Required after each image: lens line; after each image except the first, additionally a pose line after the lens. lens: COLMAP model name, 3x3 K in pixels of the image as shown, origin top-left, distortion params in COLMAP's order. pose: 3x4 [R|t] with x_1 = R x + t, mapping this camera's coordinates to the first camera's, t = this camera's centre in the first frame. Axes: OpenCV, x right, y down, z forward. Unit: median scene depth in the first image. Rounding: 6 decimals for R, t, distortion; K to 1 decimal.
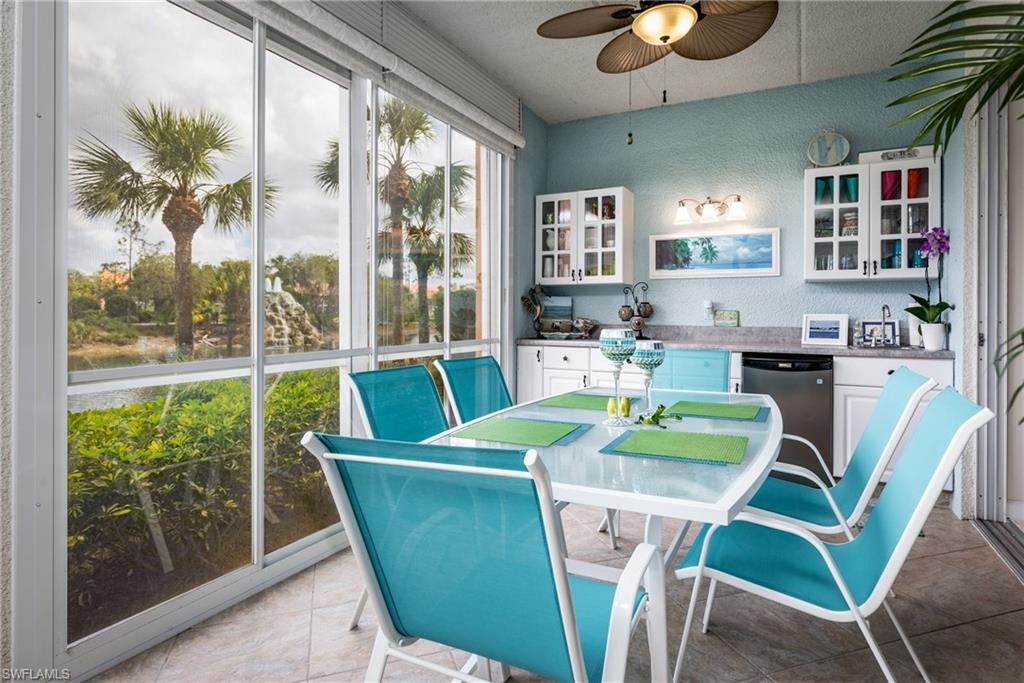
lens RADIAL K [[571.2, 0, 511.1], [0, 571.2, 318.4], [0, 0, 1]] dist [-0.001639, -0.000418]
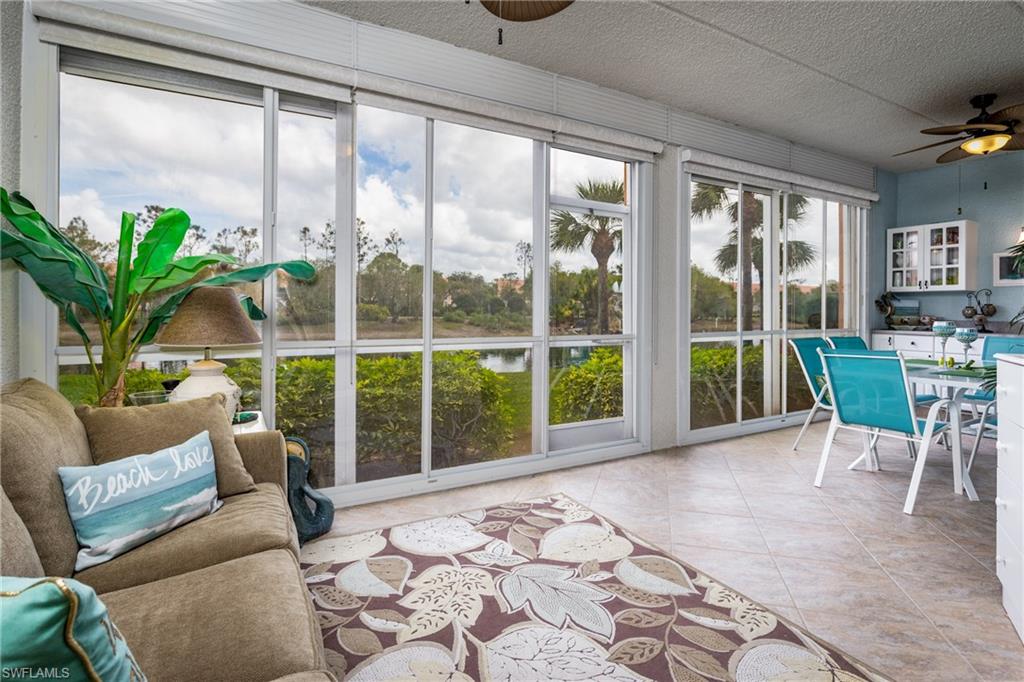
lens RADIAL K [[516.3, 0, 508.8], [0, 516.3, 311.3], [0, 0, 1]] dist [-0.006110, 0.000537]
pose [[0.839886, 0.003246, -0.542752, -0.053616], [-0.005392, 0.999983, -0.002364, -0.002500], [0.542735, 0.004912, 0.839889, -0.608494]]
